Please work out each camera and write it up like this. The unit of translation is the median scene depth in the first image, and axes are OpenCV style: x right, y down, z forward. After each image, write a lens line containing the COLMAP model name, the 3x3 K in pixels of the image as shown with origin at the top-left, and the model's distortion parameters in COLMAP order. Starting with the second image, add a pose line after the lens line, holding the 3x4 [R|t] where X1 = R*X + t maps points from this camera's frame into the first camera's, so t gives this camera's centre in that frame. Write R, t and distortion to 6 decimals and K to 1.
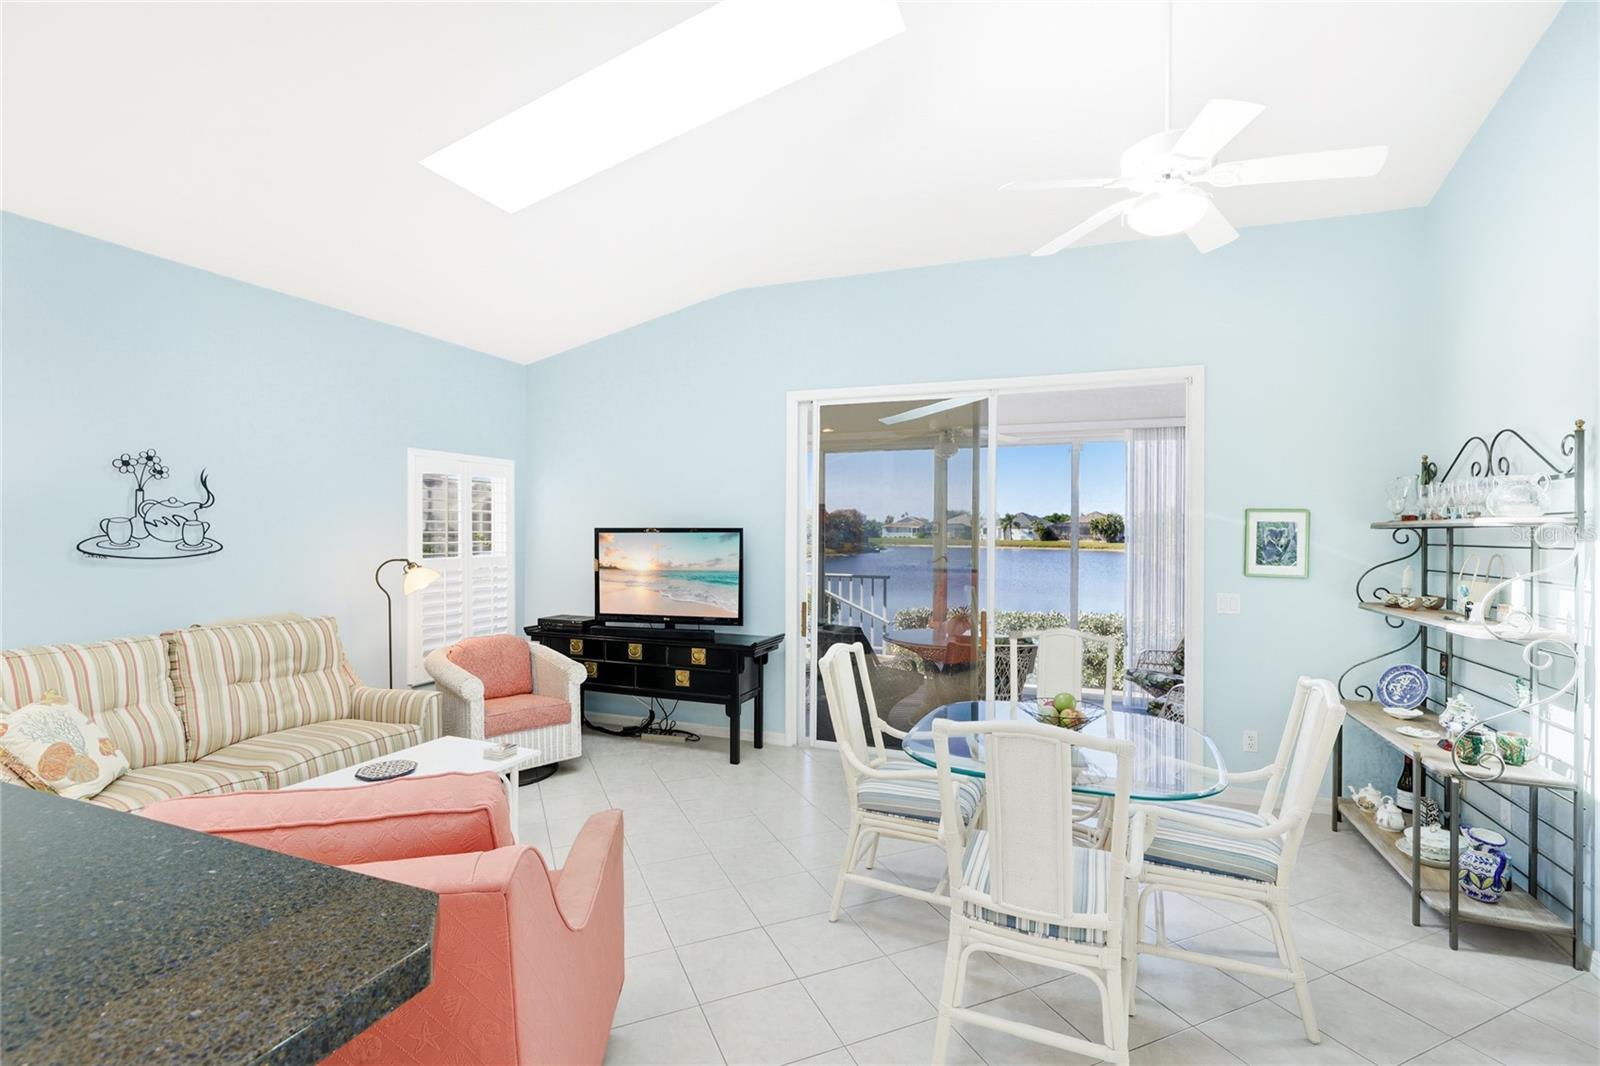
lens RADIAL K [[723.9, 0, 803.1], [0, 723.9, 532.2], [0, 0, 1]] dist [0.002429, -0.000865]
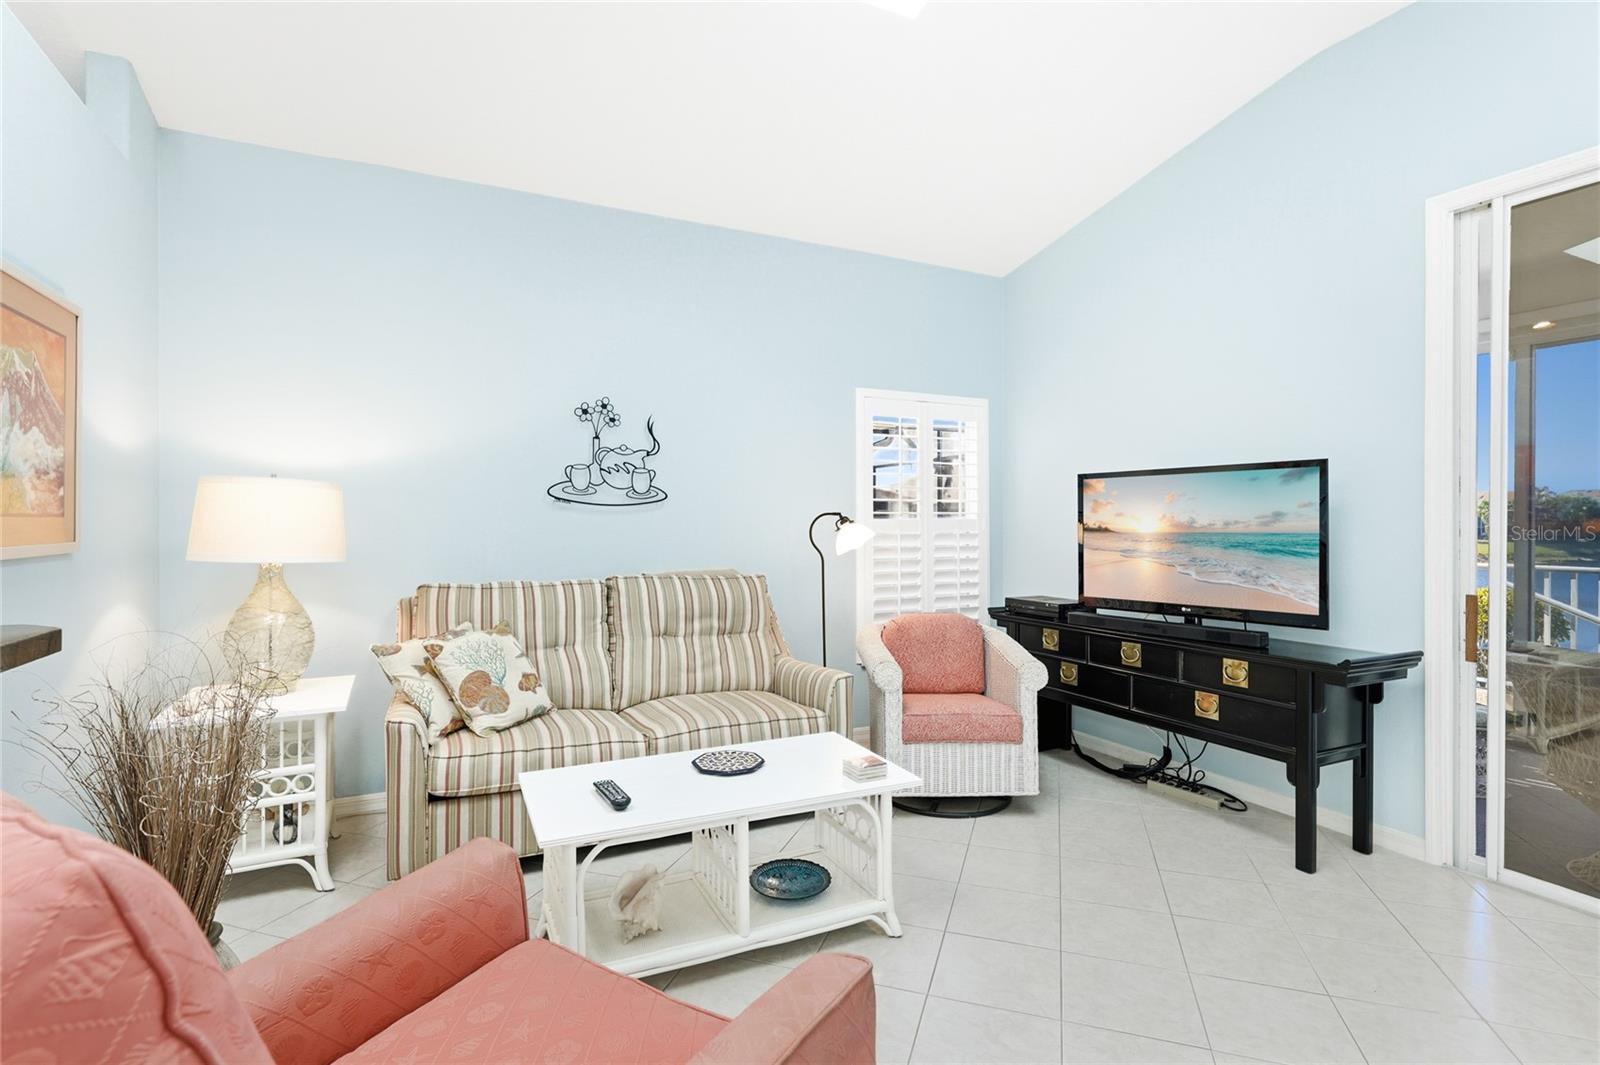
lens RADIAL K [[774.6, 0, 789.8], [0, 774.6, 524.6], [0, 0, 1]] dist [0.000209, -0.001346]
pose [[0.736626, -0.003726, -0.676290, 0.018957], [0.001882, 0.999992, -0.003460, 0.052692], [0.676297, 0.001276, 0.736628, 0.290283]]
